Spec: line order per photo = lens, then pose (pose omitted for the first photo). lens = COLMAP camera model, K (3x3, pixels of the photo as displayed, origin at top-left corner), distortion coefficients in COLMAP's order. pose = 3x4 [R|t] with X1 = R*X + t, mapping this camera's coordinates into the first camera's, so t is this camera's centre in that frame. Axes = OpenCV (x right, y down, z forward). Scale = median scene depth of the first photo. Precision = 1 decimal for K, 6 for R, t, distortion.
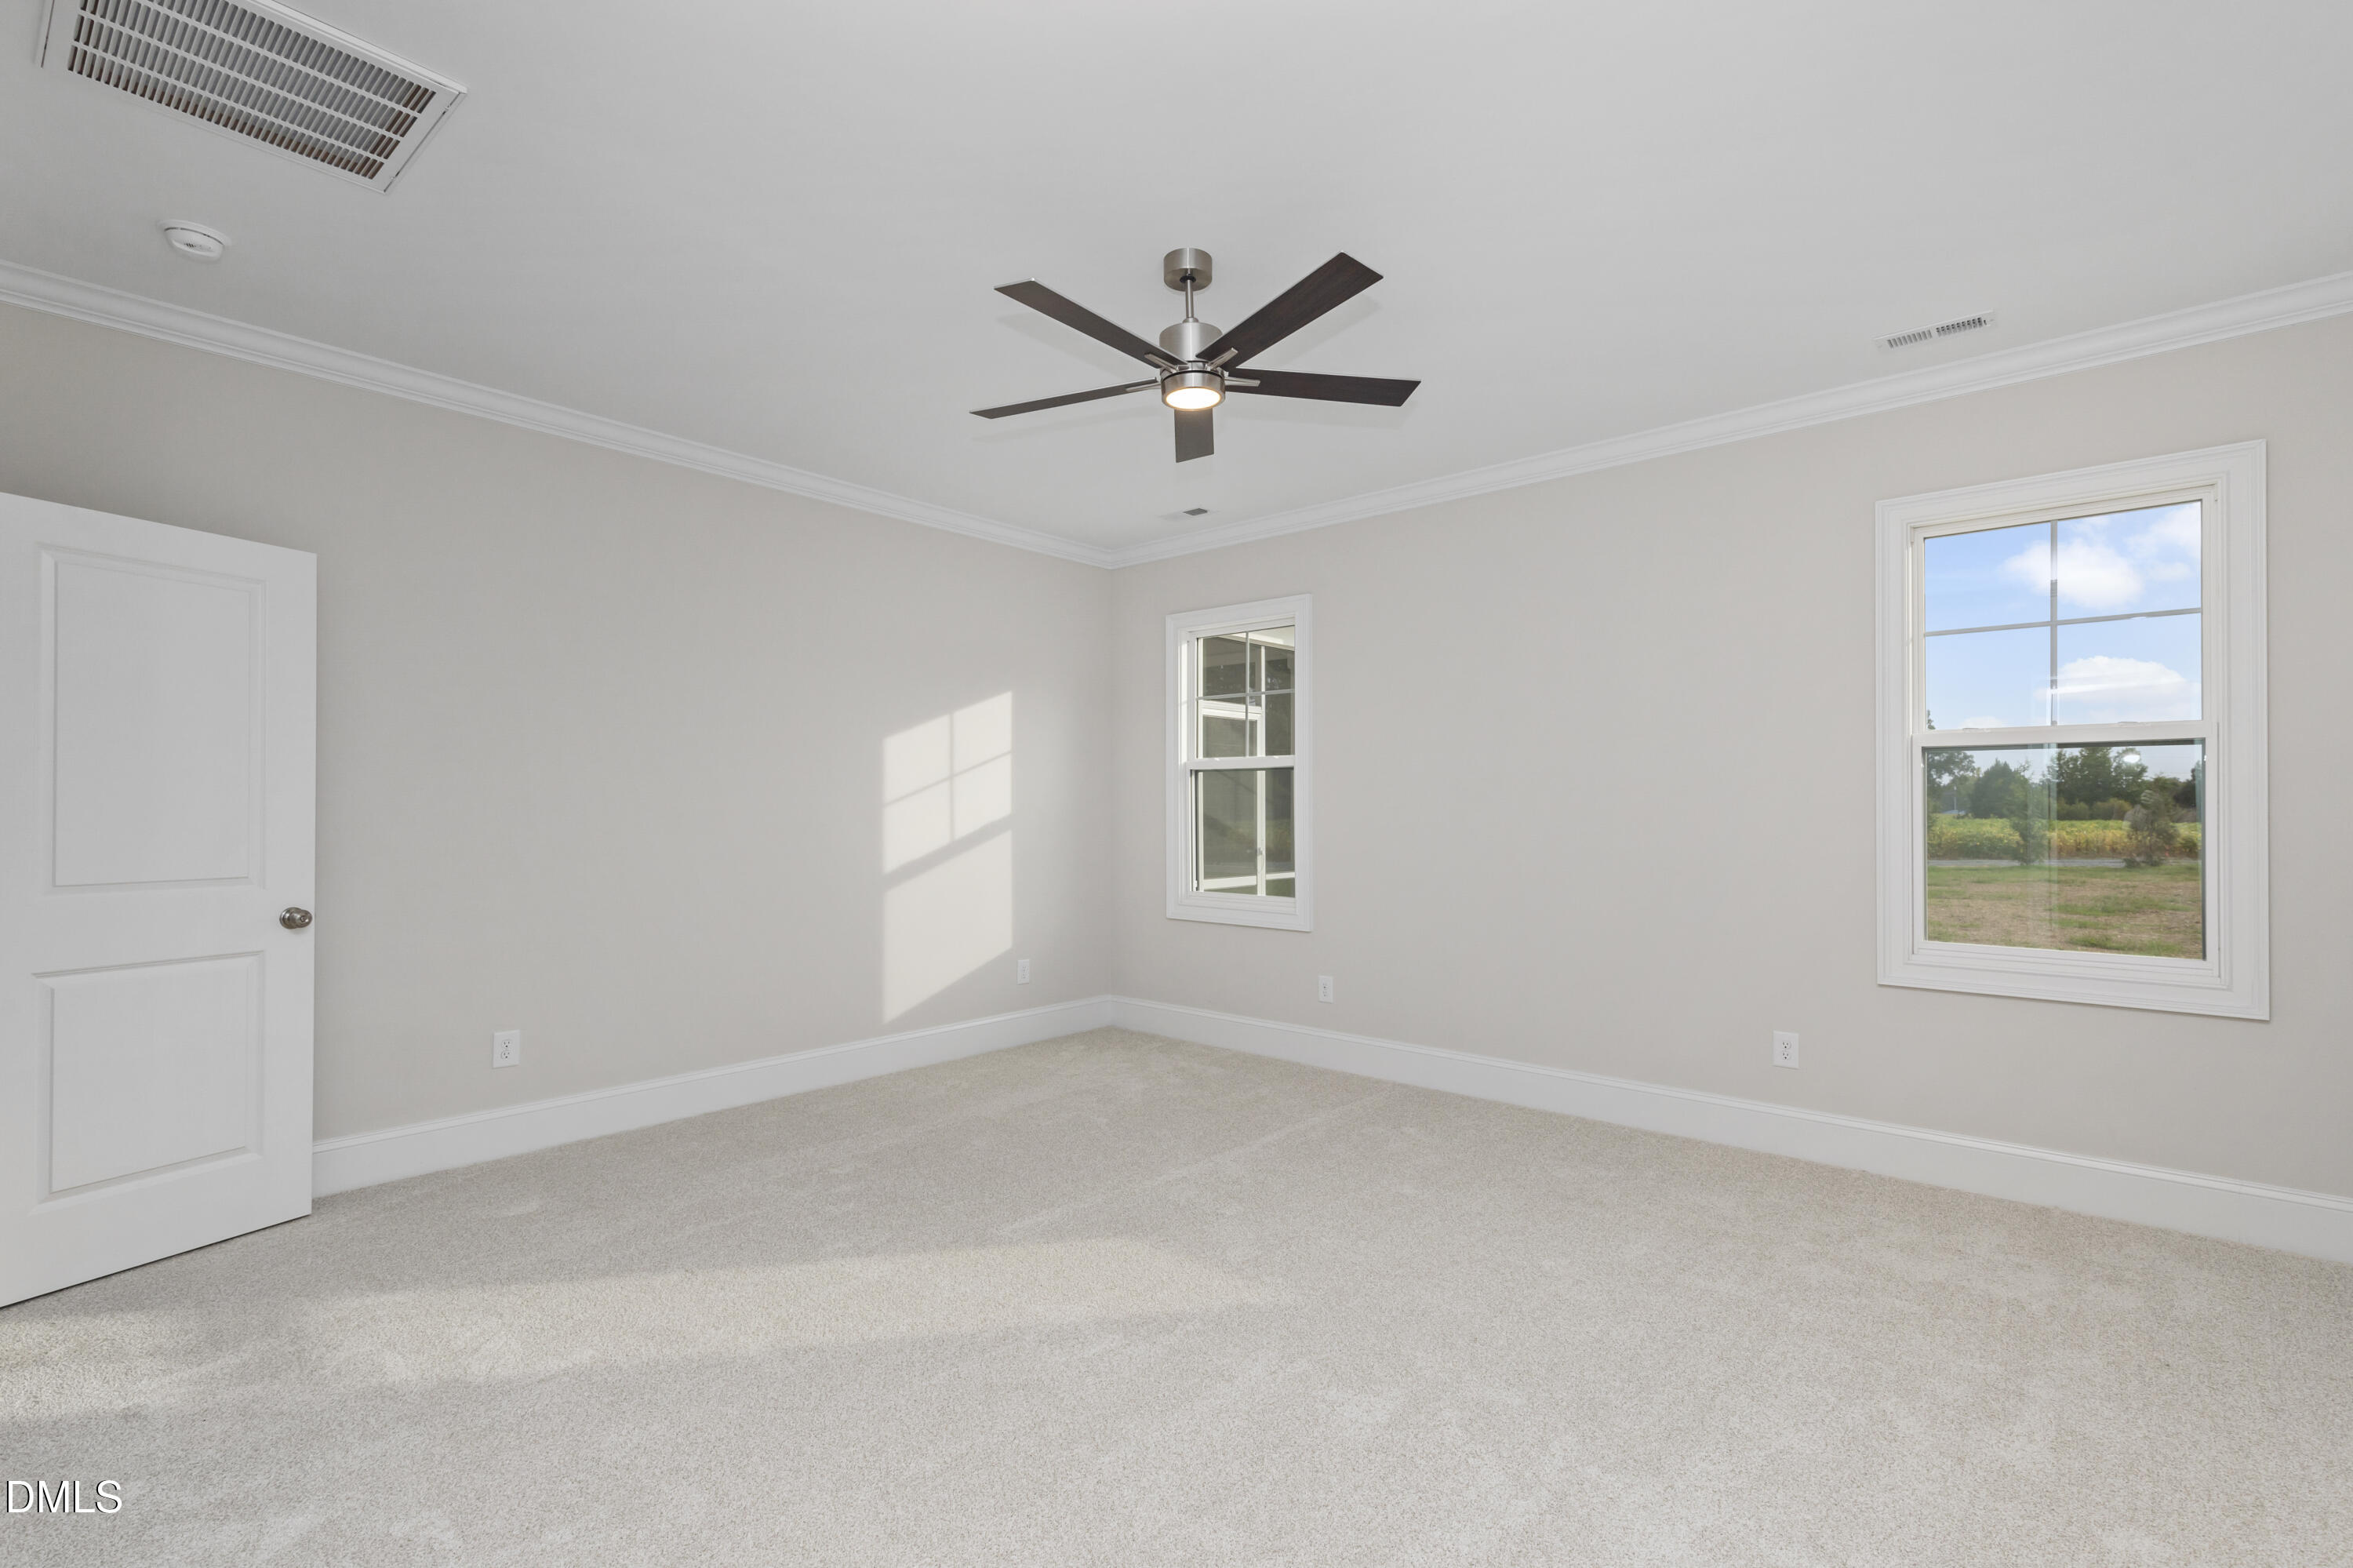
lens RADIAL K [[1081.7, 0, 1177.0], [0, 1081.7, 799.0], [0, 0, 1]] dist [0.003124, 0.000252]
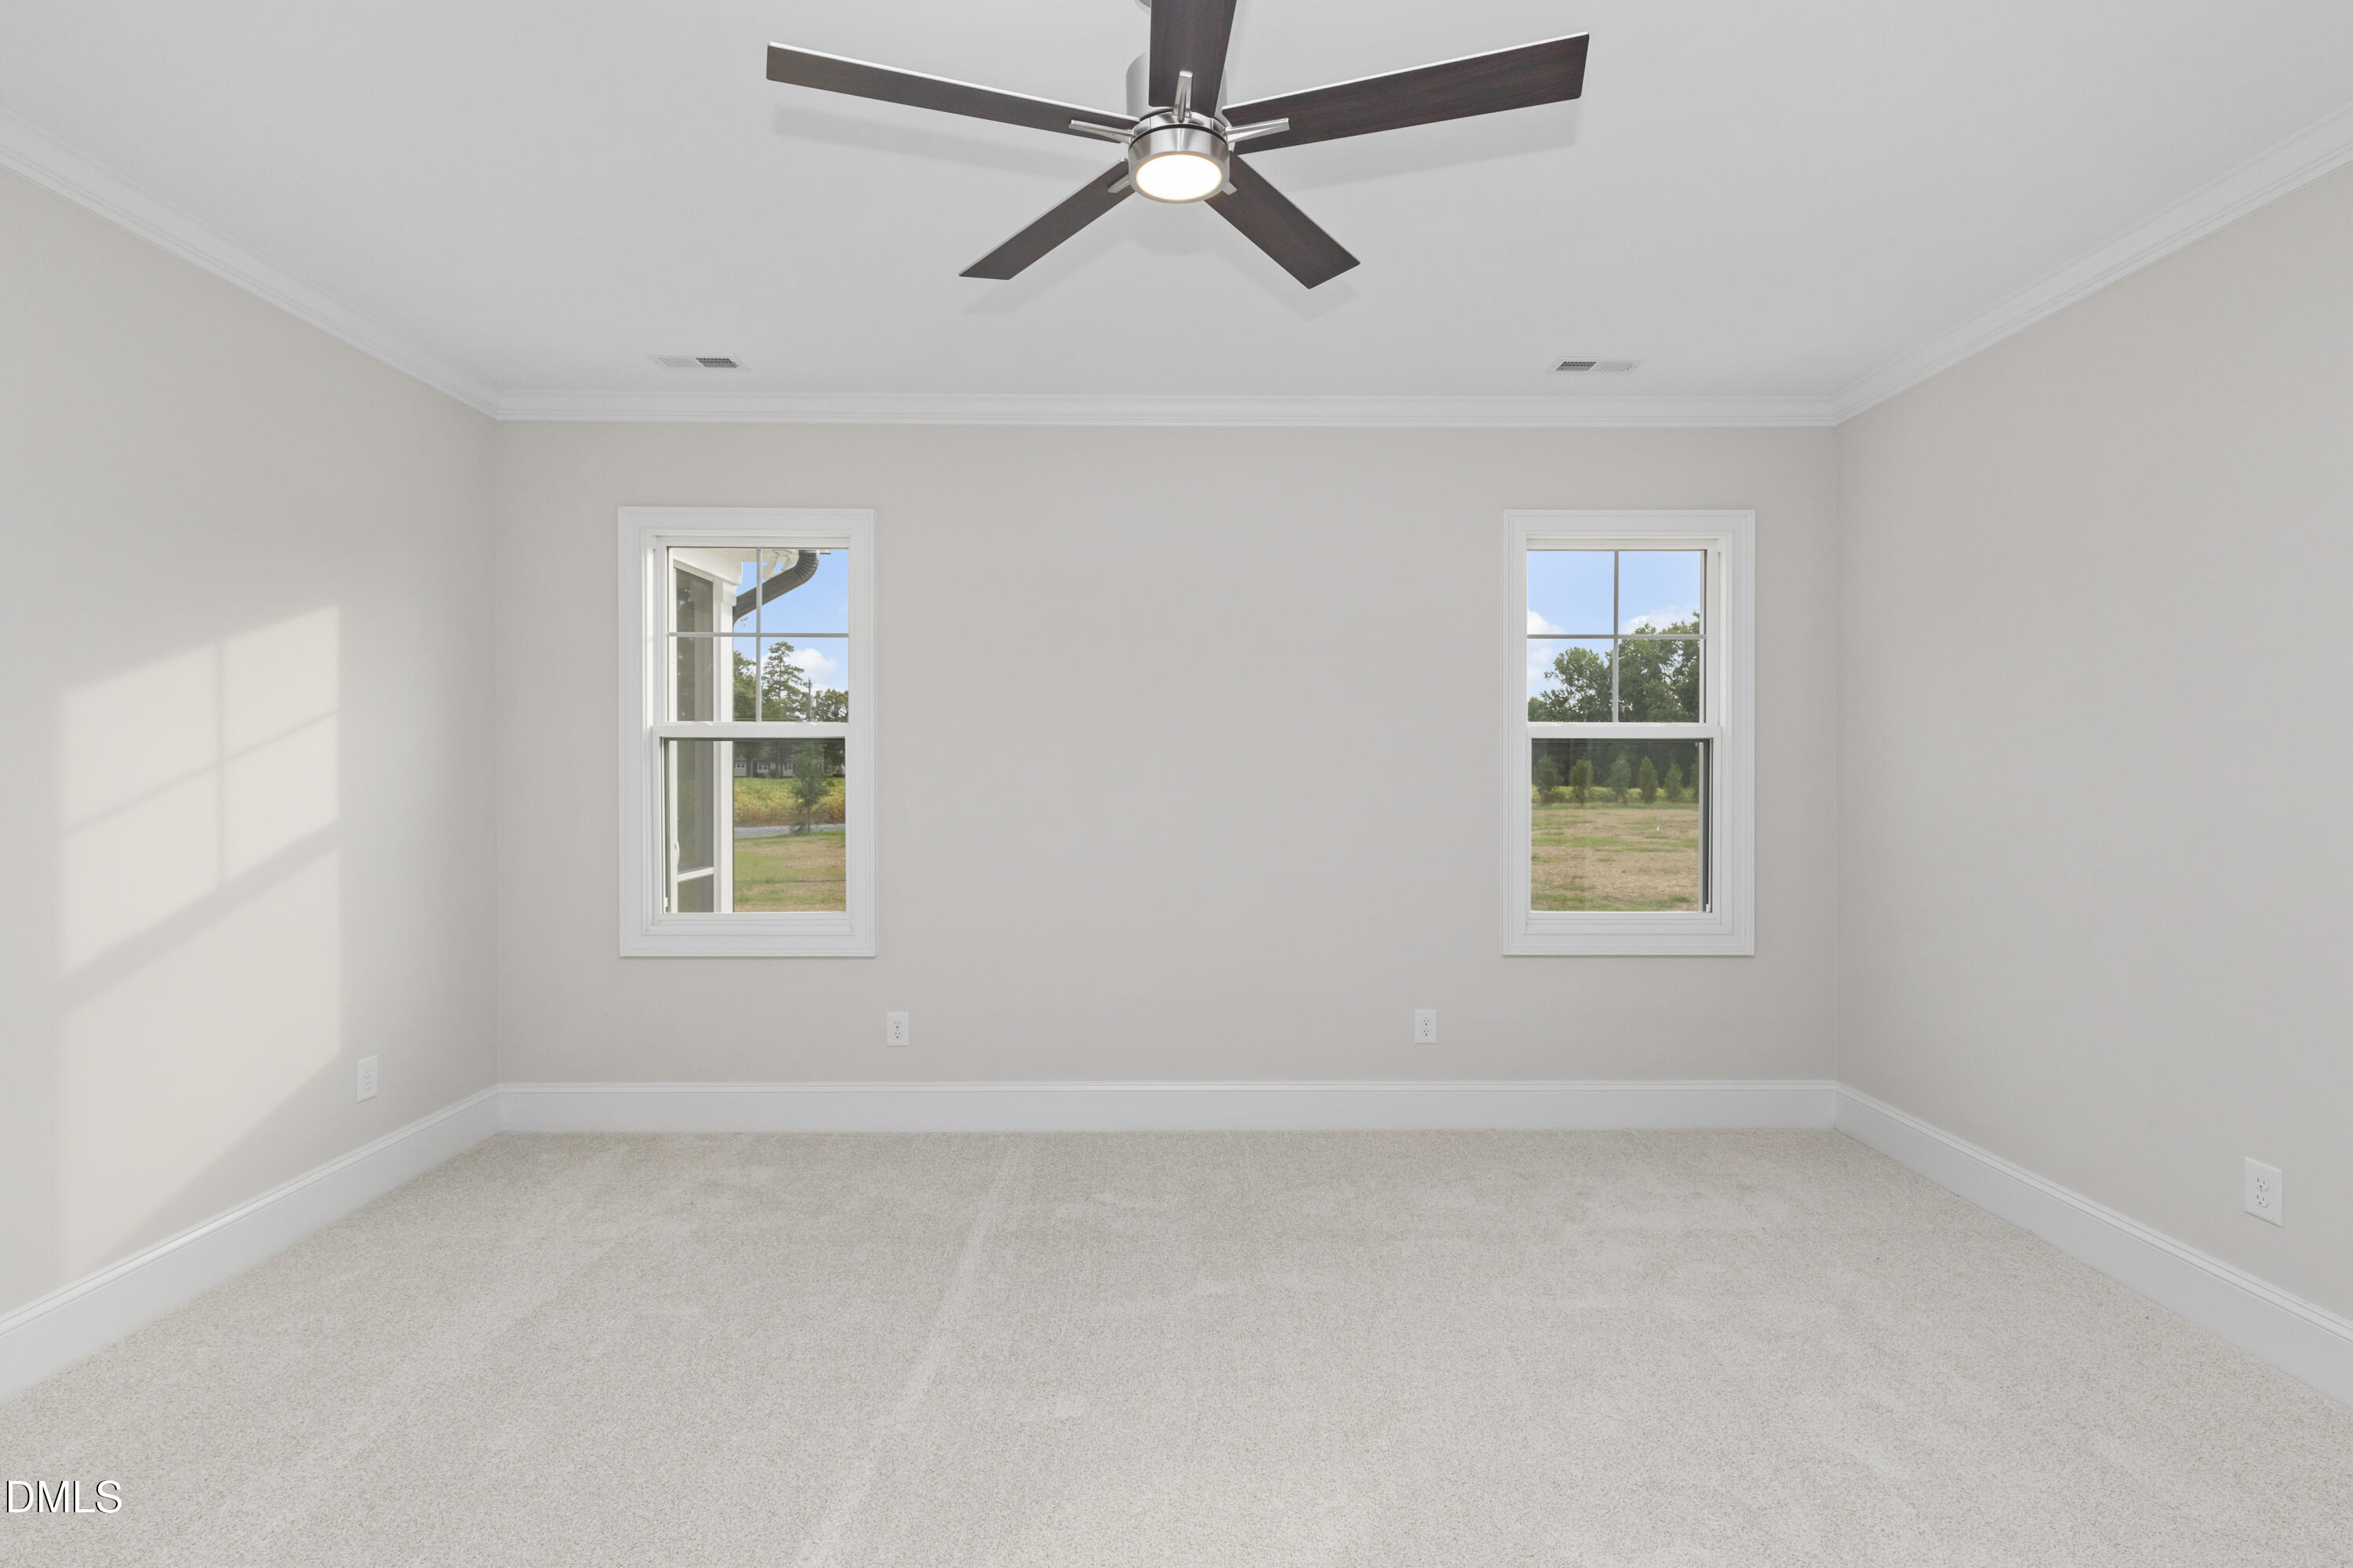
lens RADIAL K [[1081.7, 0, 1169.5], [0, 1081.7, 773.6], [0, 0, 1]] dist [0.003124, 0.000252]
pose [[0.739914, -0.006326, 0.672672, -0.281870], [-0.006104, 0.999851, 0.016117, -0.023034], [-0.672674, -0.016031, 0.739765, 0.363328]]
